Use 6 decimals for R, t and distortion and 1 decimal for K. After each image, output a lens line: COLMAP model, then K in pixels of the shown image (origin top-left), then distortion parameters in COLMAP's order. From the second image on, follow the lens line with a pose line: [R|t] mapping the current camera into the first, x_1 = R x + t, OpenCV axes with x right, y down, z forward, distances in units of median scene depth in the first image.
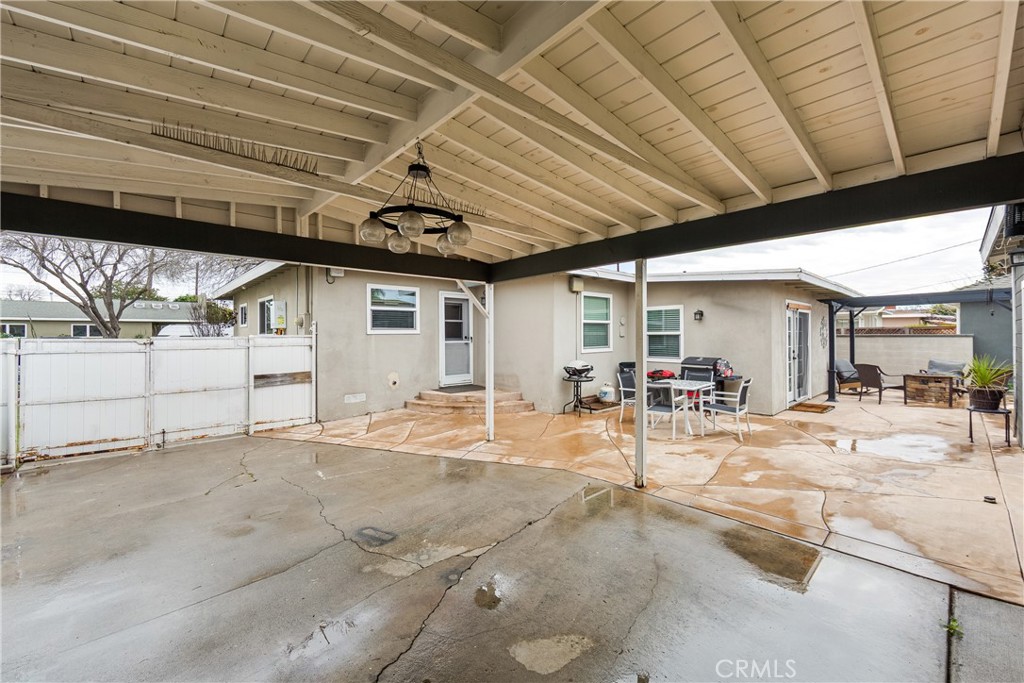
lens RADIAL K [[406.3, 0, 515.0], [0, 406.3, 334.8], [0, 0, 1]] dist [-0.001933, 0.000042]
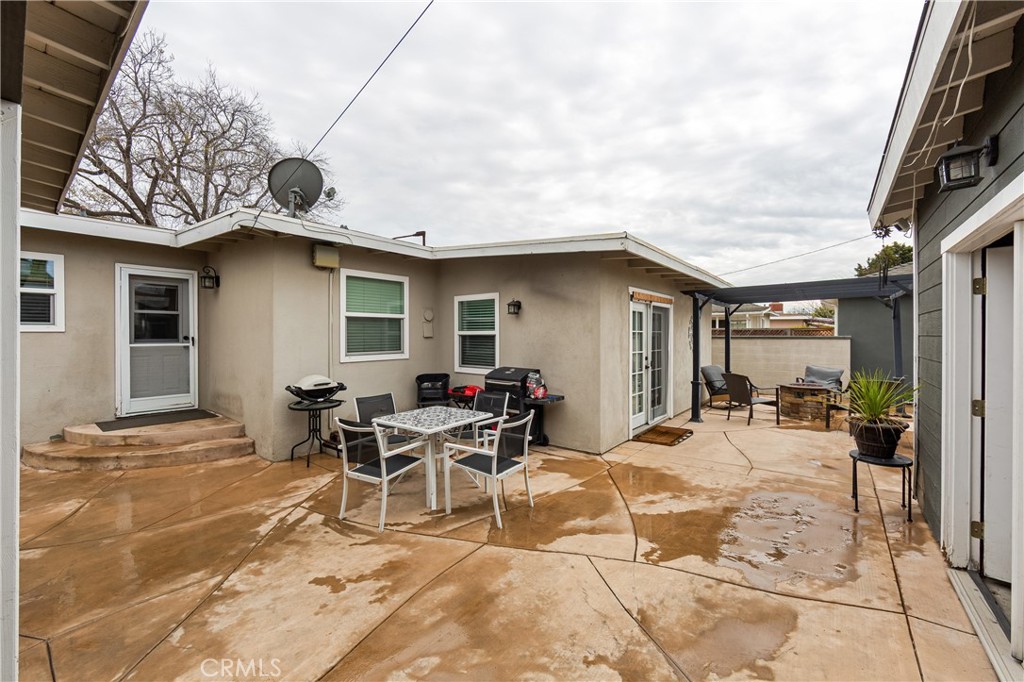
lens RADIAL K [[404.1, 0, 510.8], [0, 404.1, 337.5], [0, 0, 1]] dist [0.000903, 0.000151]
pose [[0.988065, 0.003481, 0.153996, 0.329484], [-0.004507, 0.999970, 0.006319, -0.000912], [-0.153969, -0.006937, 0.988051, 0.305960]]
